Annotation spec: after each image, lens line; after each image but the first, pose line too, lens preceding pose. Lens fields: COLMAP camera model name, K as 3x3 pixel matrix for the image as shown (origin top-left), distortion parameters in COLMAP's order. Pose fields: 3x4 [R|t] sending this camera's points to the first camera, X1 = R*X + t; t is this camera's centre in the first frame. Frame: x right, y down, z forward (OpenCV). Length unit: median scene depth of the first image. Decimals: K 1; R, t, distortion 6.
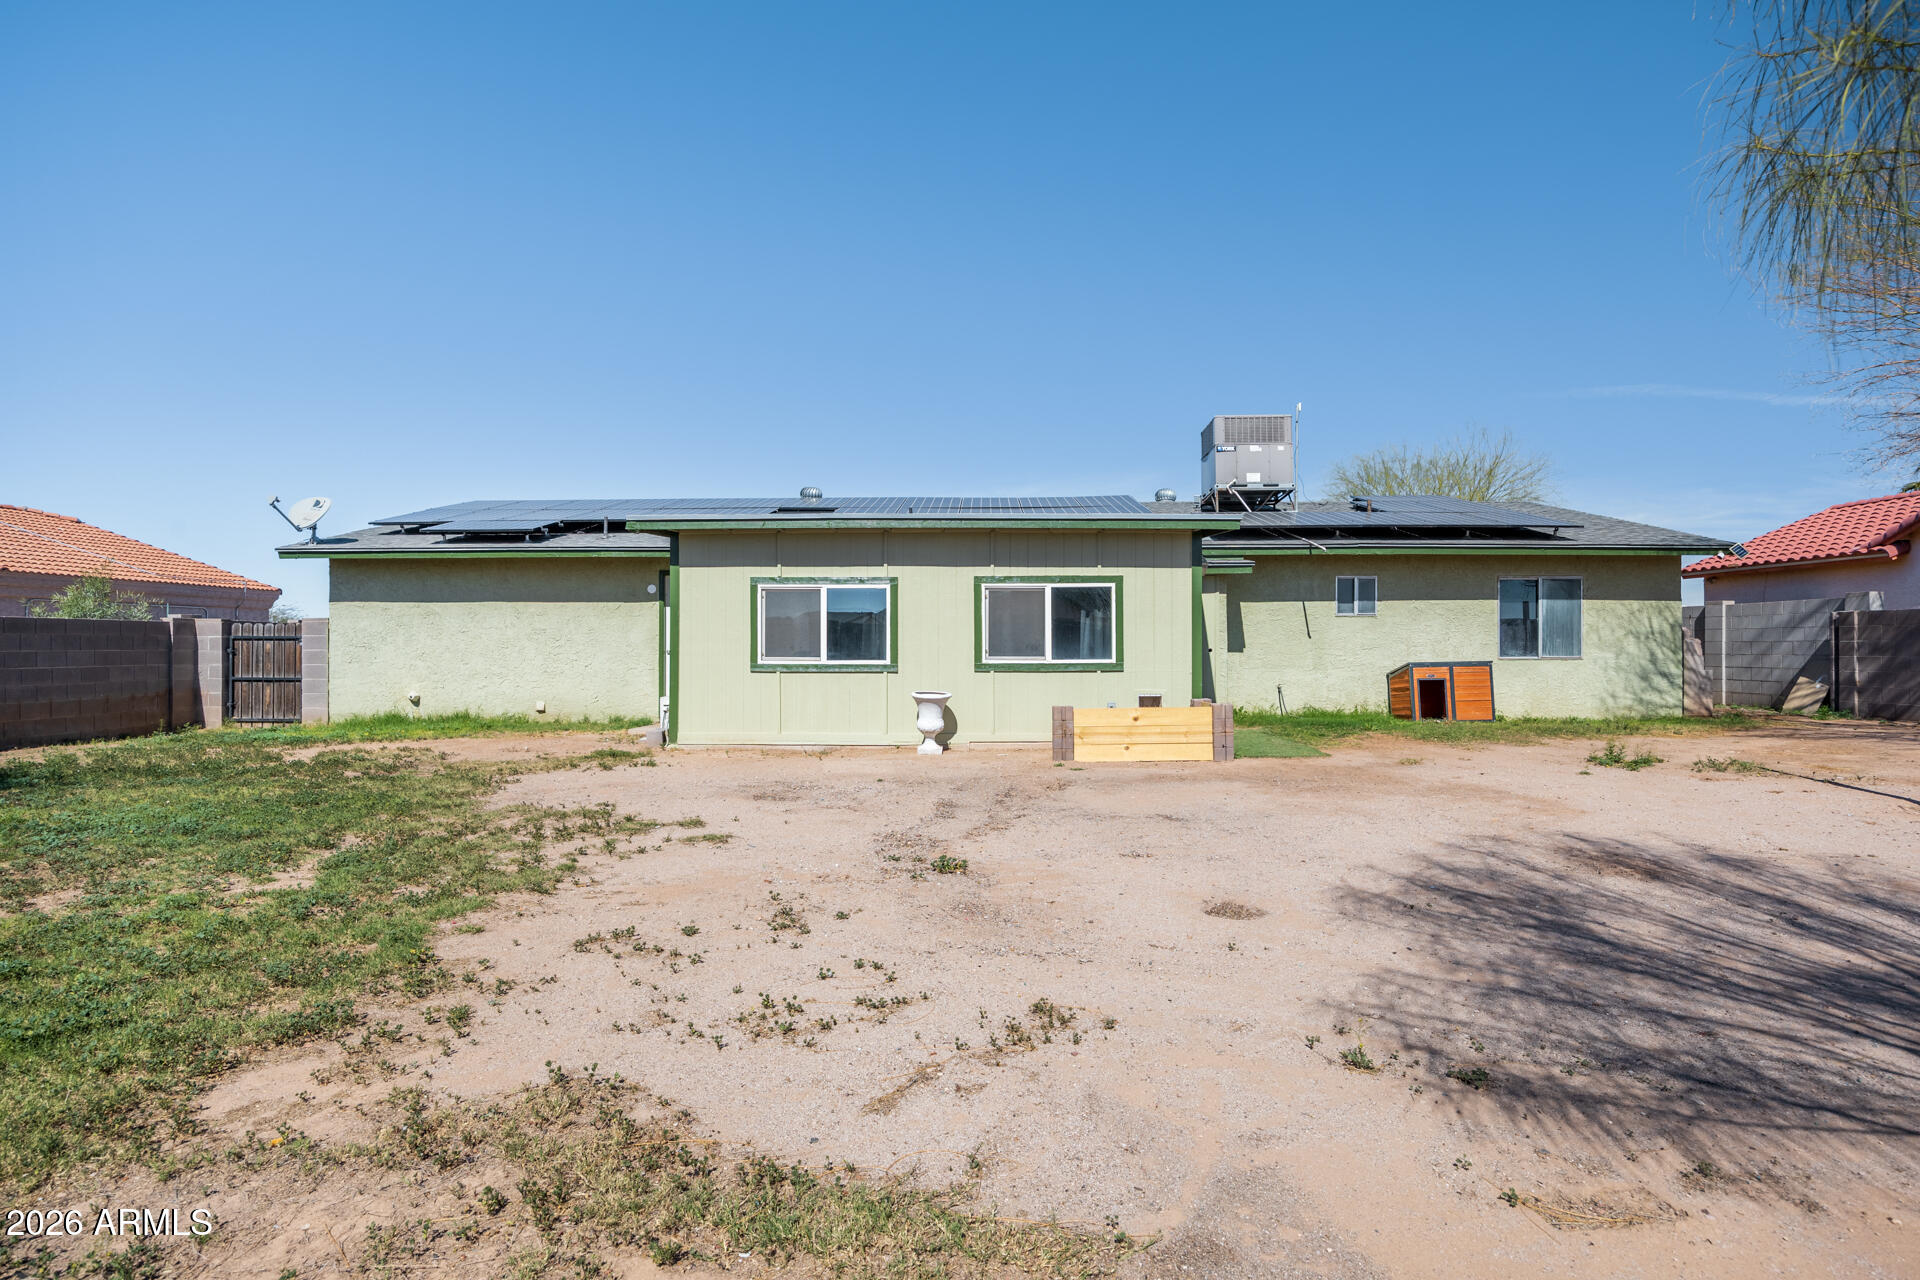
lens RADIAL K [[989.3, 0, 959.8], [0, 989.3, 643.5], [0, 0, 1]] dist [-0.003526, -0.002652]
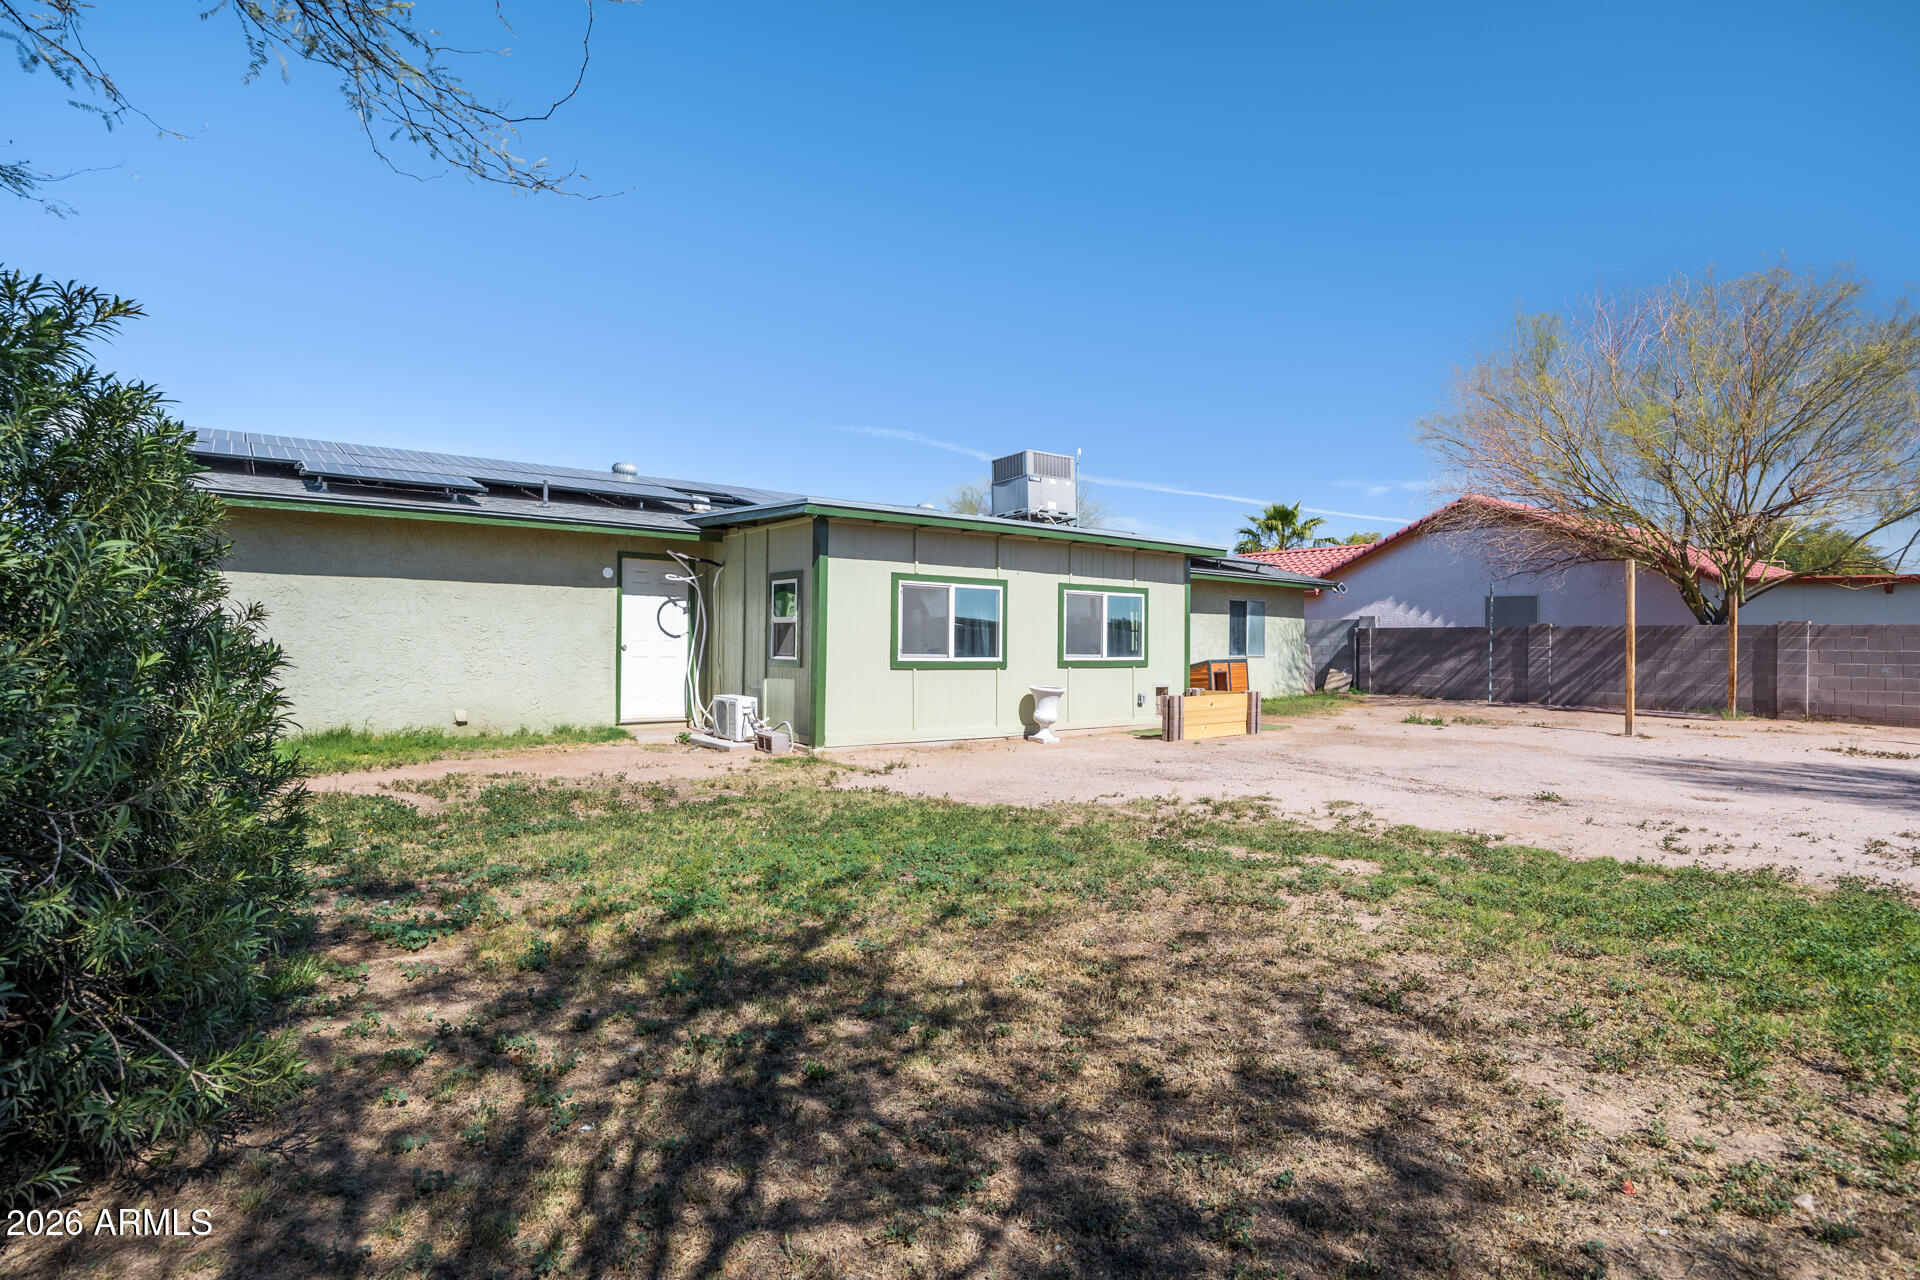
lens RADIAL K [[989.3, 0, 965.2], [0, 989.3, 639.6], [0, 0, 1]] dist [-0.003526, -0.002652]
pose [[0.774028, 0.011952, 0.633038, -0.626561], [-0.011796, 0.999920, -0.004457, 0.002326], [-0.633041, -0.004018, 0.774108, 0.157584]]
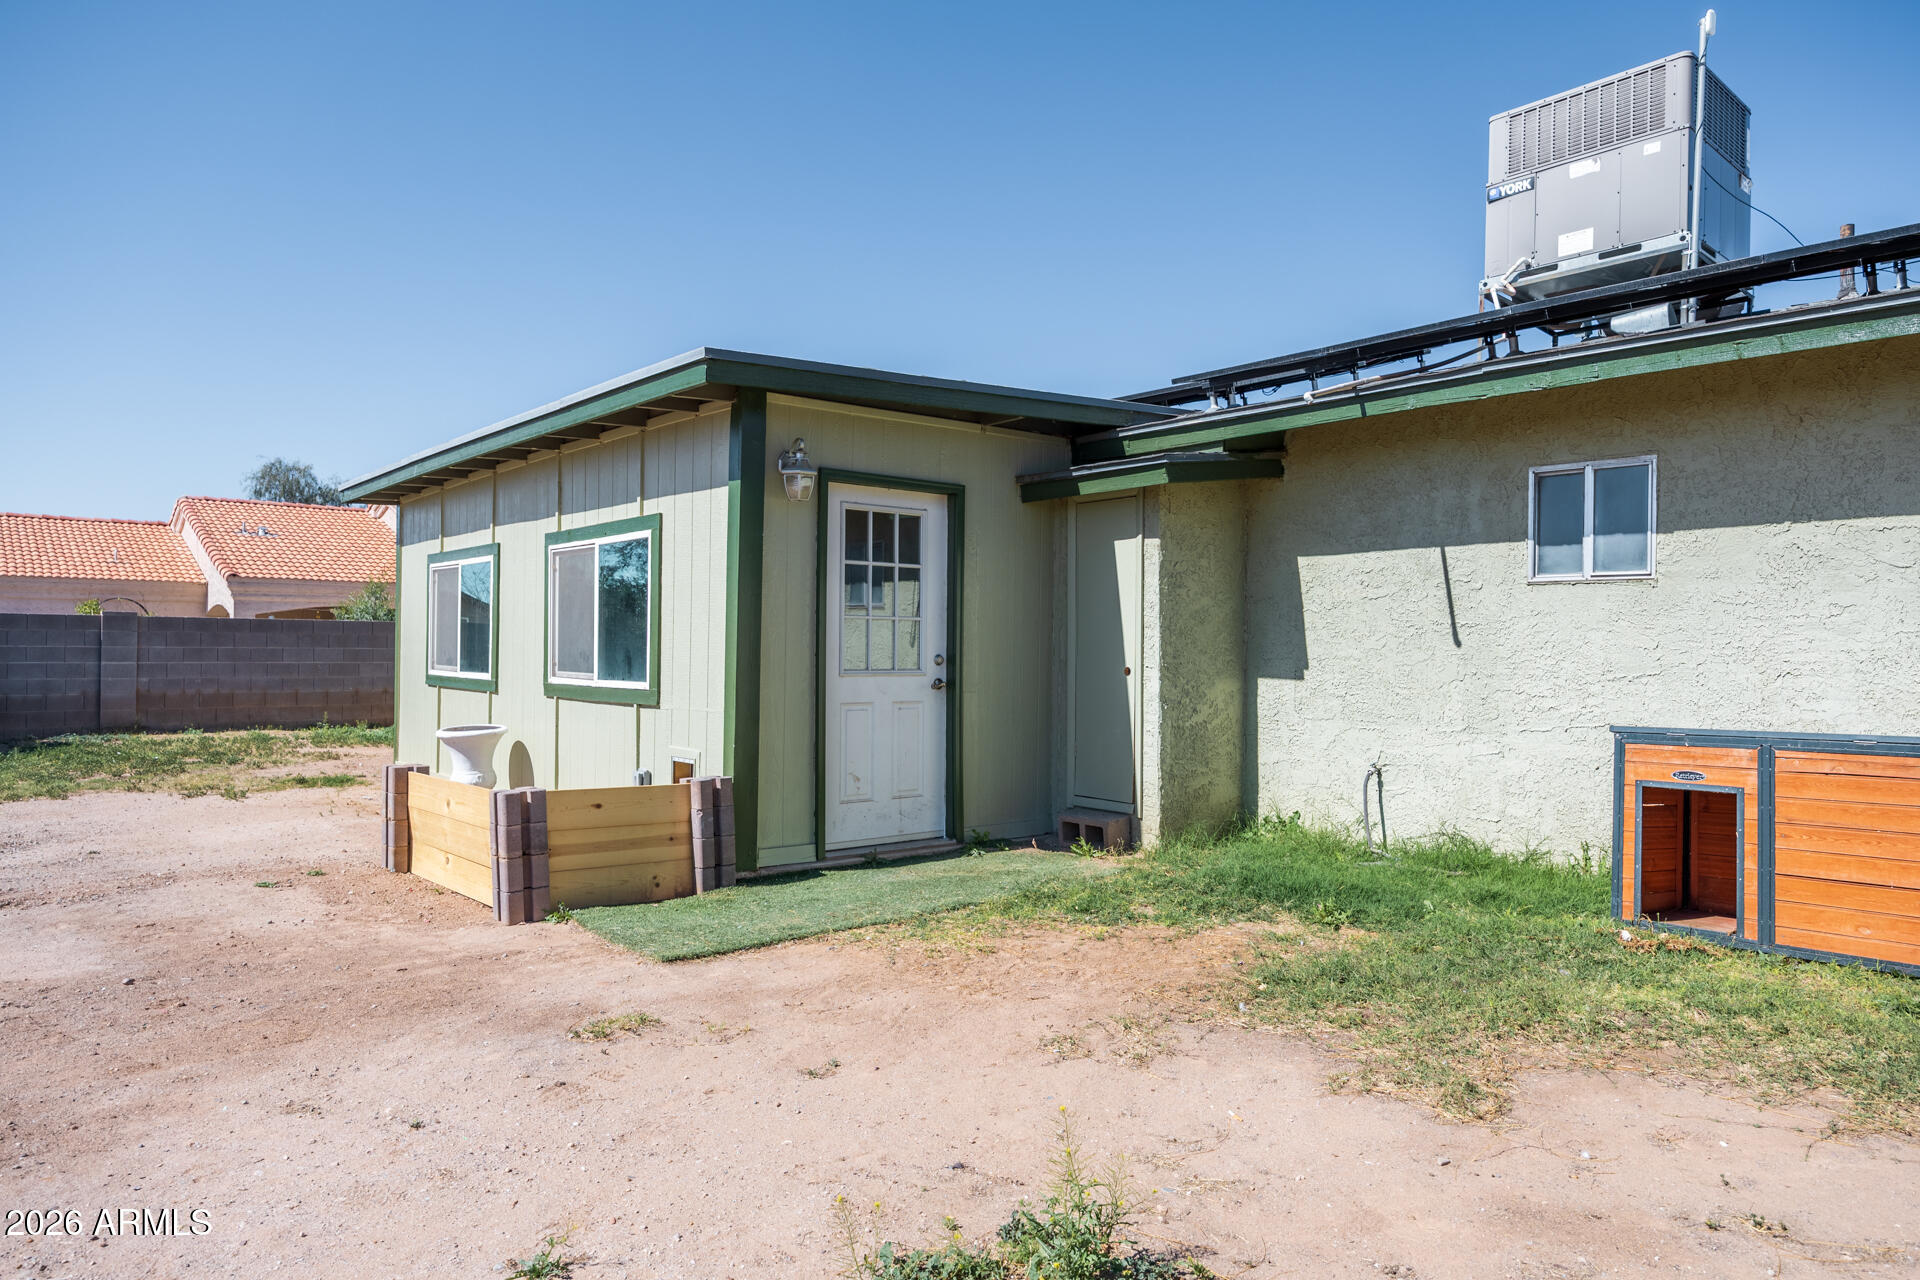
lens RADIAL K [[1199.4, 0, 955.3], [0, 1199.4, 639.3], [0, 0, 1]] dist [-0.007161, 0.002109]
pose [[0.664526, 0.003354, -0.747257, 0.567017], [-0.010572, 0.999932, -0.004914, -0.003509], [0.747190, 0.011166, 0.664516, 0.570752]]
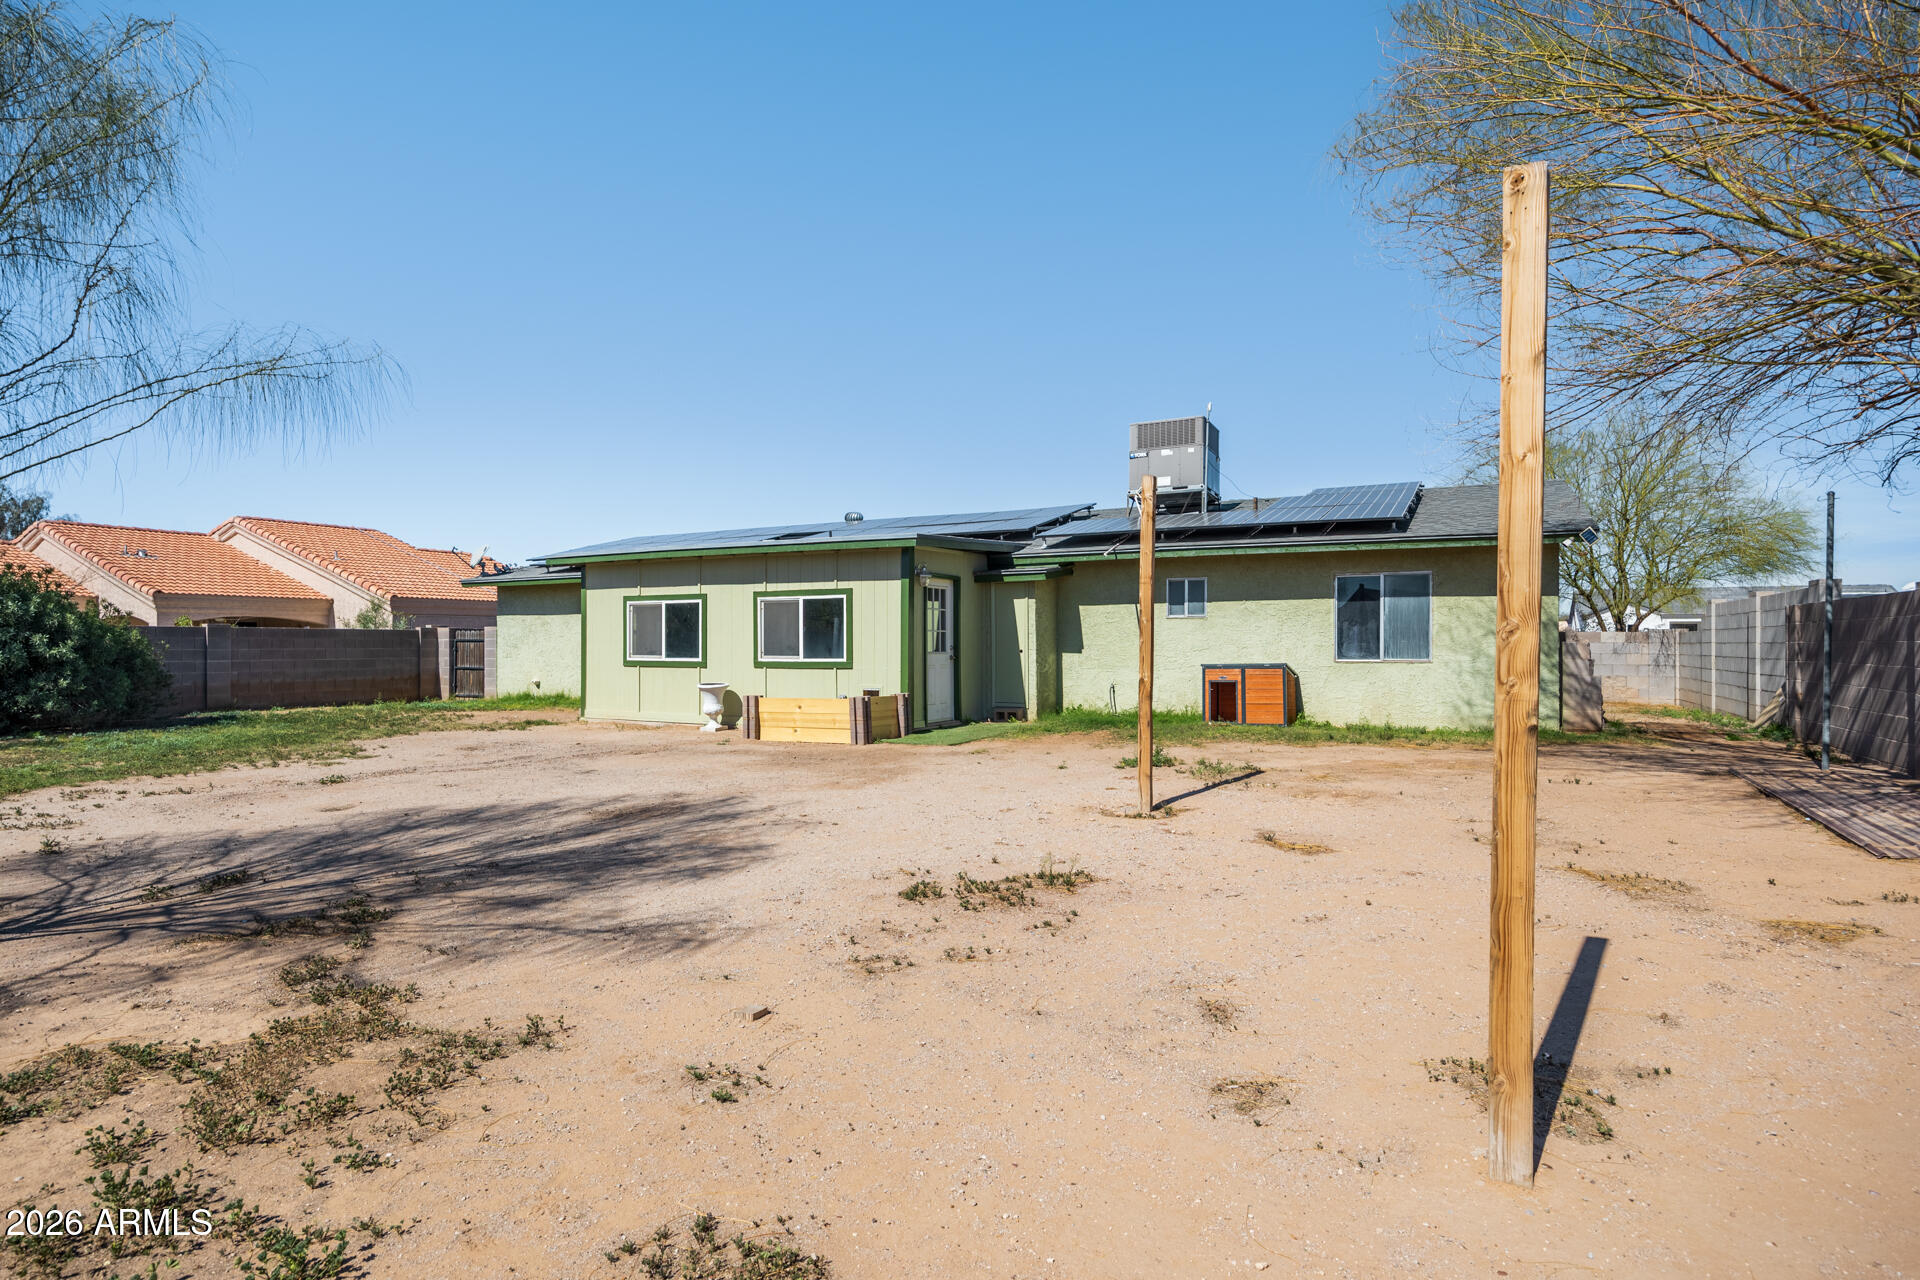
lens RADIAL K [[989.3, 0, 957.4], [0, 989.3, 644.1], [0, 0, 1]] dist [-0.003526, -0.002652]
pose [[0.895693, 0.000523, -0.444673, 0.644810], [0.000679, 0.999997, 0.002545, -0.003478], [0.444673, -0.002582, 0.895689, -0.005738]]
